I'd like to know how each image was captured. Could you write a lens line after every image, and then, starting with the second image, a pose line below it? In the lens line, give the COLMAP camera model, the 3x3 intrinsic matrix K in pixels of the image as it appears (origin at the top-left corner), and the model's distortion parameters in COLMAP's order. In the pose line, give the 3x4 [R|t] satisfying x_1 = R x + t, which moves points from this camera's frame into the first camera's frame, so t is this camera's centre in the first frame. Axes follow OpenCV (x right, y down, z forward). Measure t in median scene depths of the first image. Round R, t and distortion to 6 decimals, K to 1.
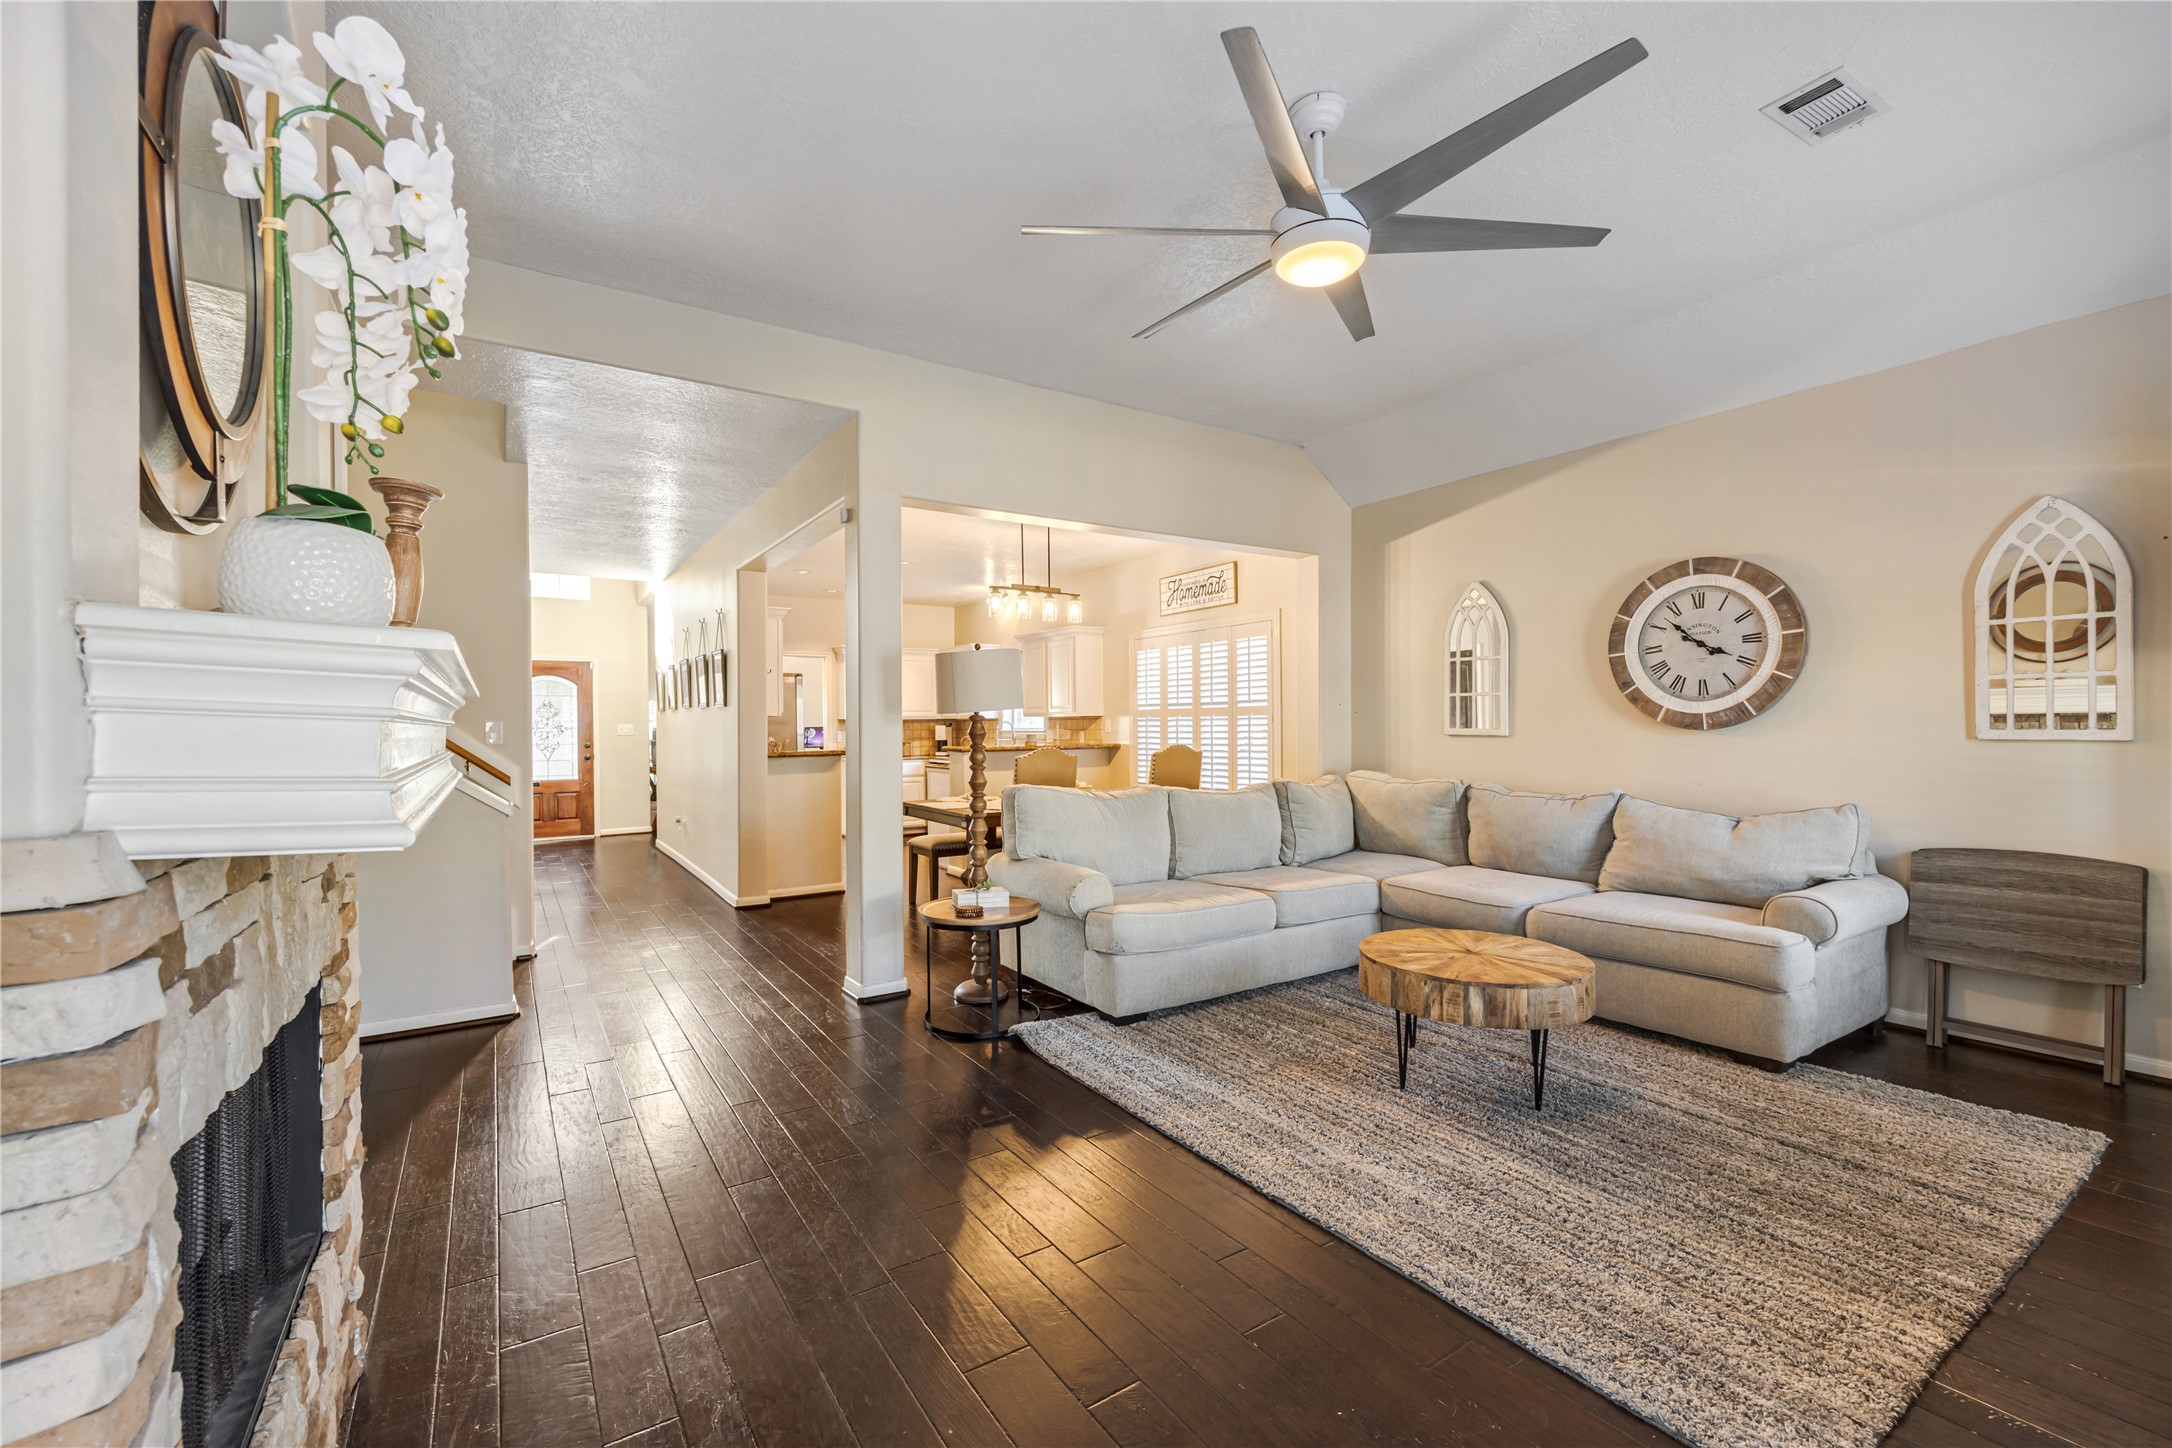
lens RADIAL K [[873.2, 0, 1085.5], [0, 873.2, 722.2], [0, 0, 1]] dist [-0.003932, -0.000289]
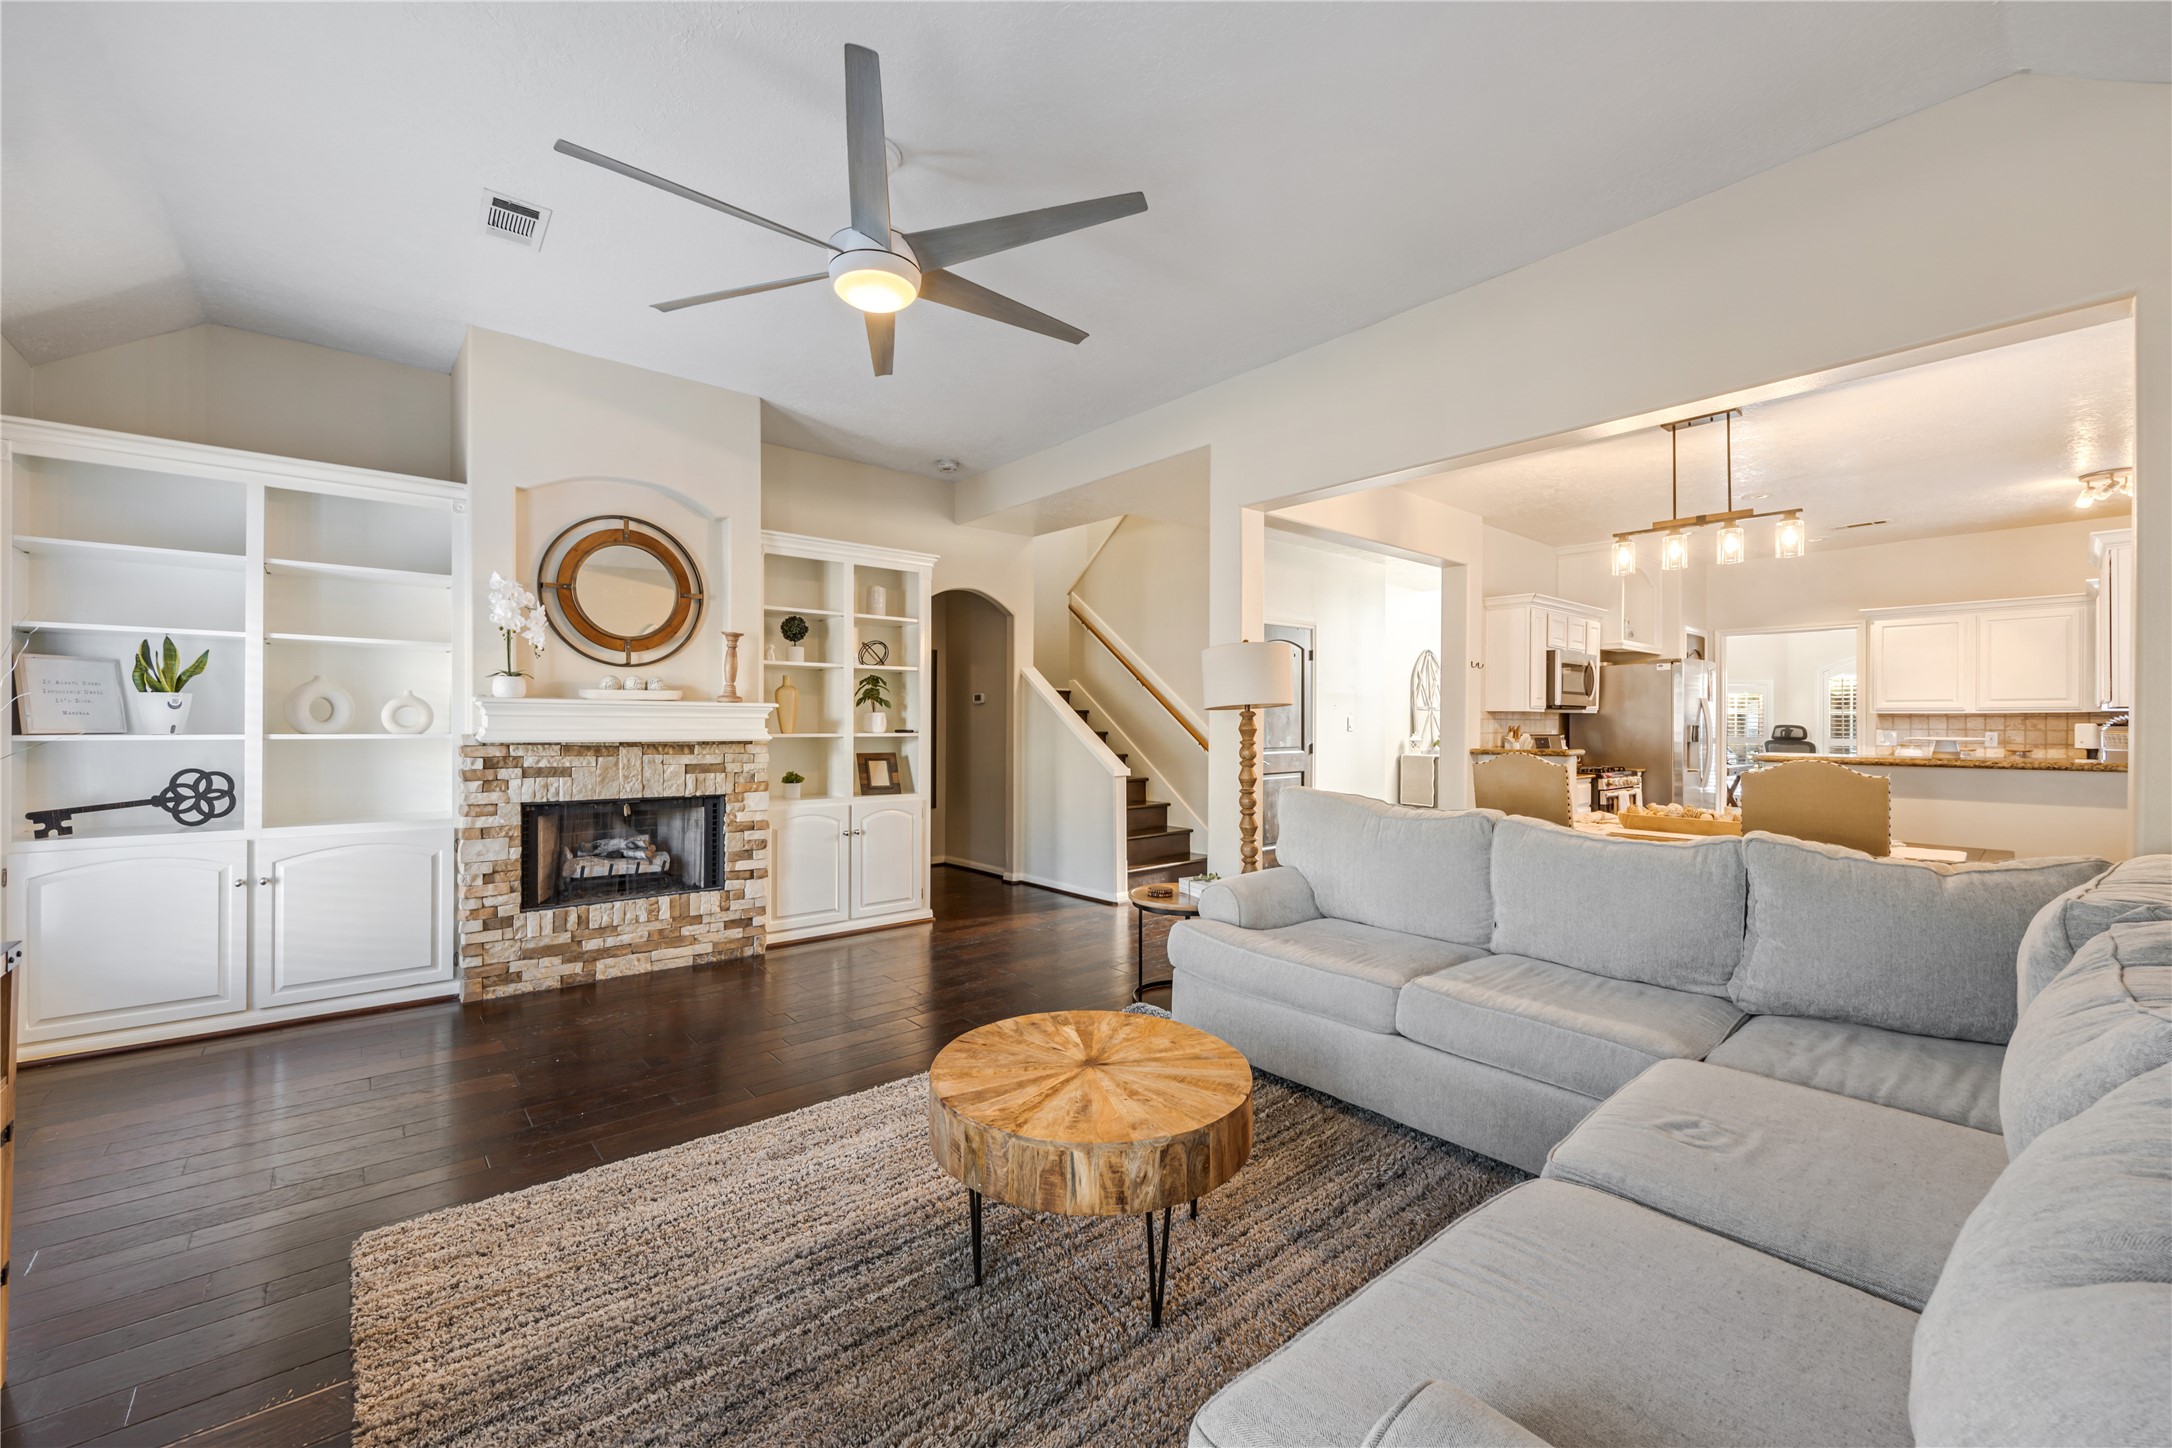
lens RADIAL K [[860.9, 0, 1073.7], [0, 860.9, 719.6], [0, 0, 1]] dist [-0.005370, -0.000083]
pose [[0.108082, 0.008444, -0.994106, 0.335450], [-0.000326, 0.999964, 0.008458, -0.003438], [0.994142, -0.000590, 0.108081, 0.277378]]
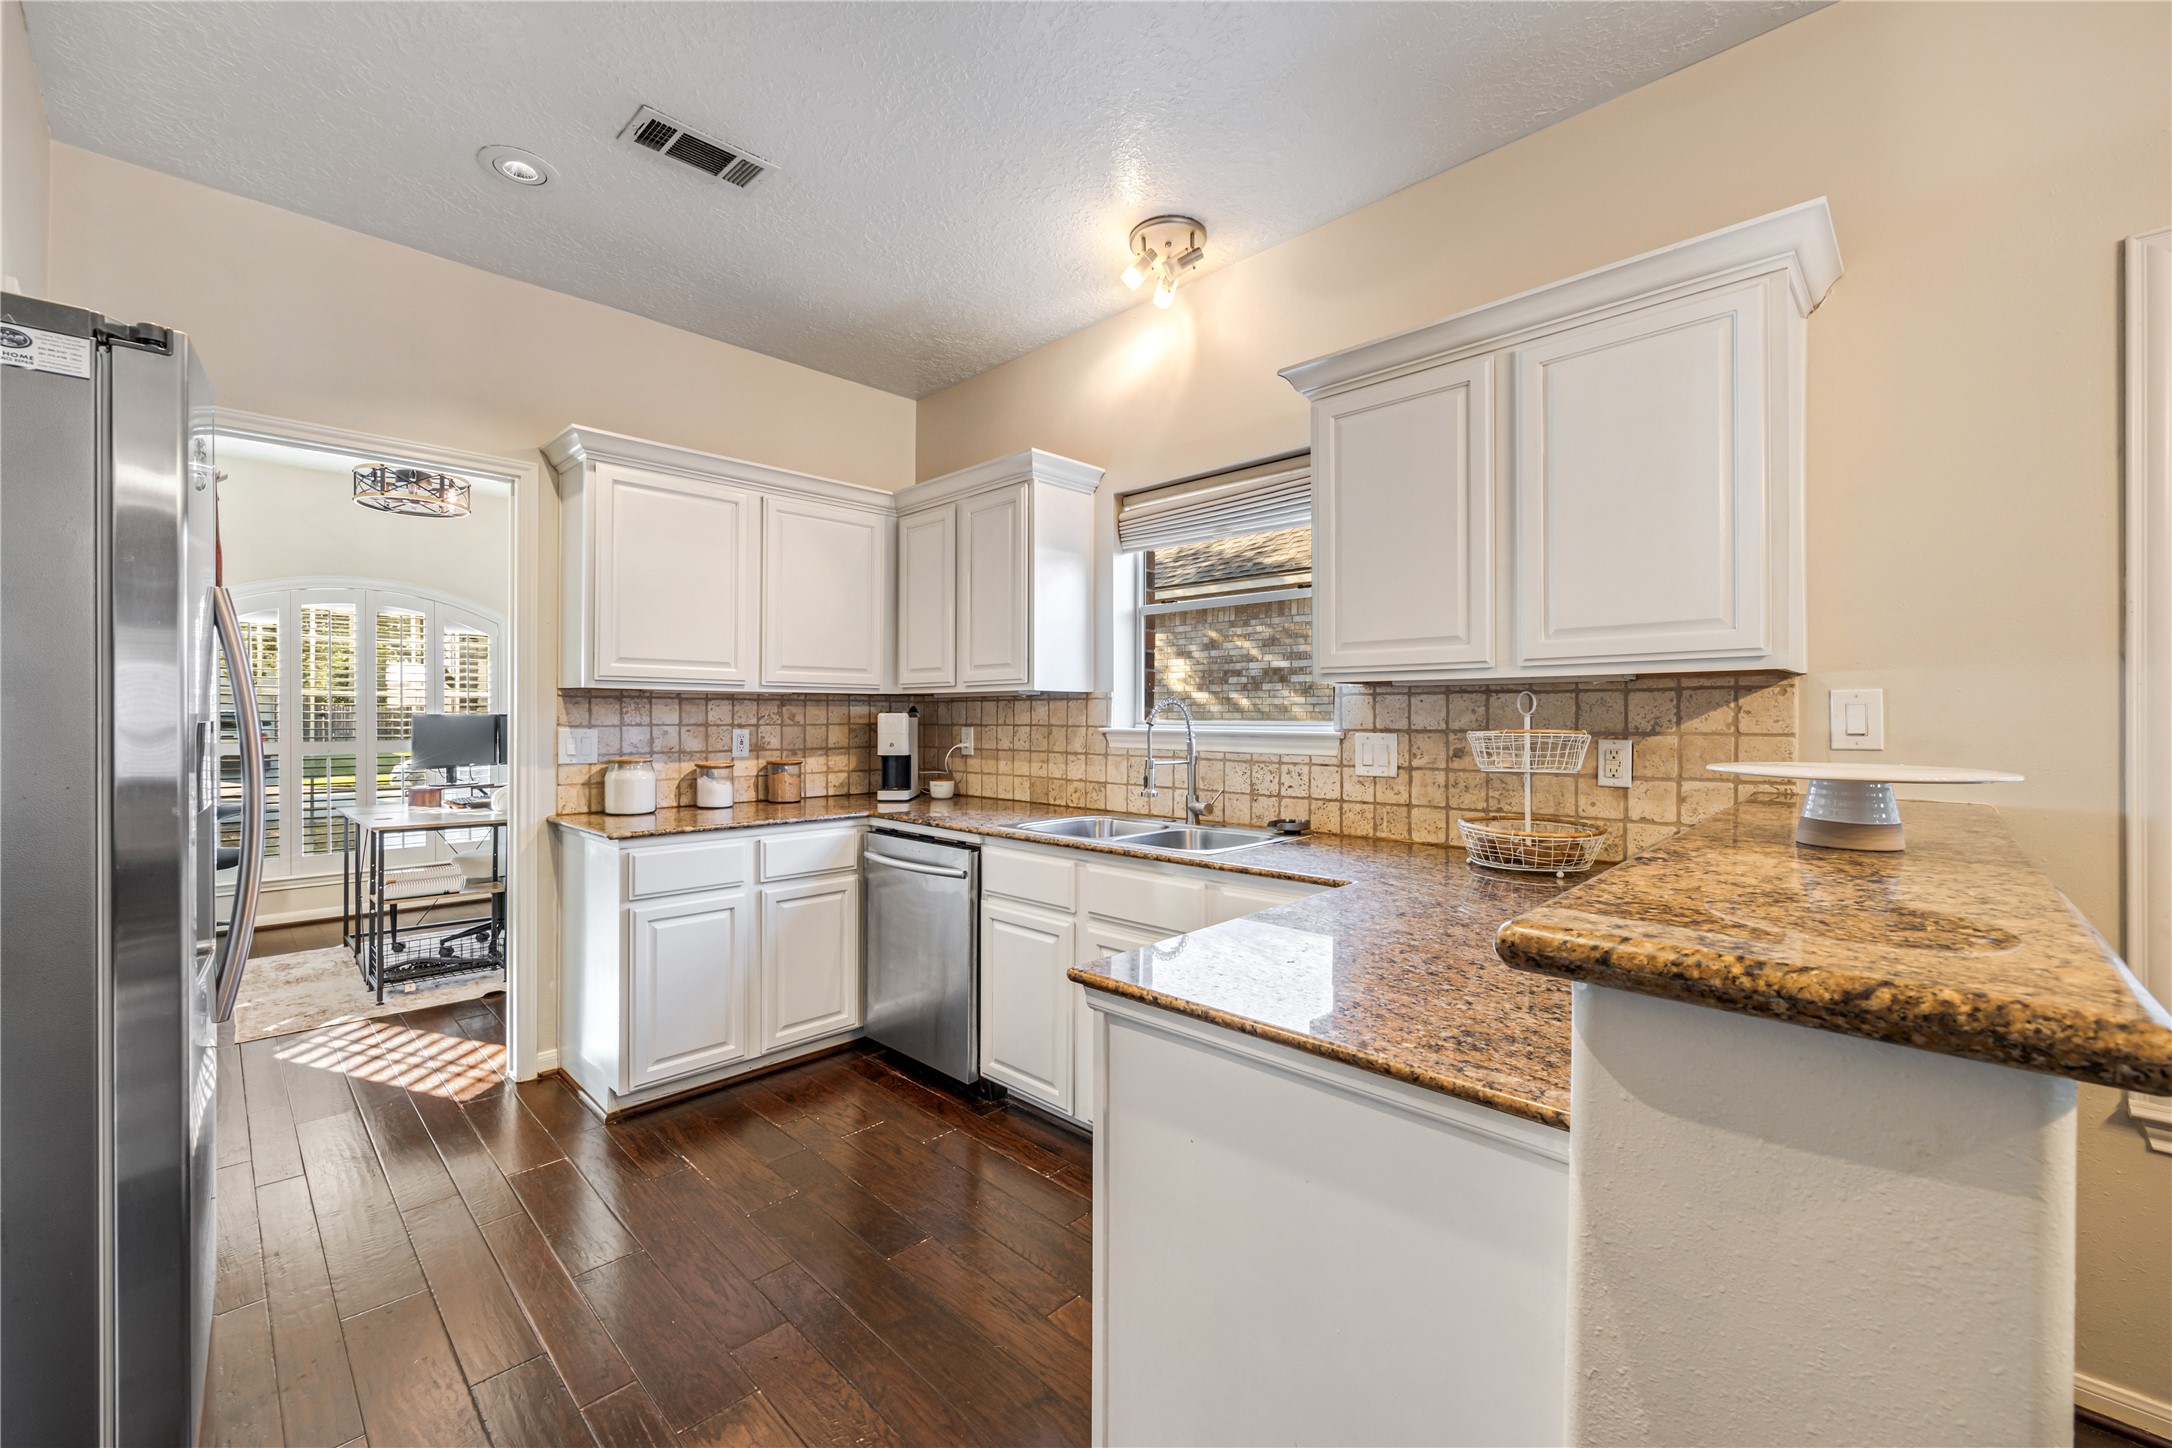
lens RADIAL K [[860.9, 0, 1073.7], [0, 860.9, 719.6], [0, 0, 1]] dist [-0.005370, -0.000083]
pose [[0.980538, 0.013337, 0.195874, -0.167312], [-0.014588, 0.999881, 0.004943, 0.003854], [-0.195785, -0.007704, 0.980617, 0.674579]]
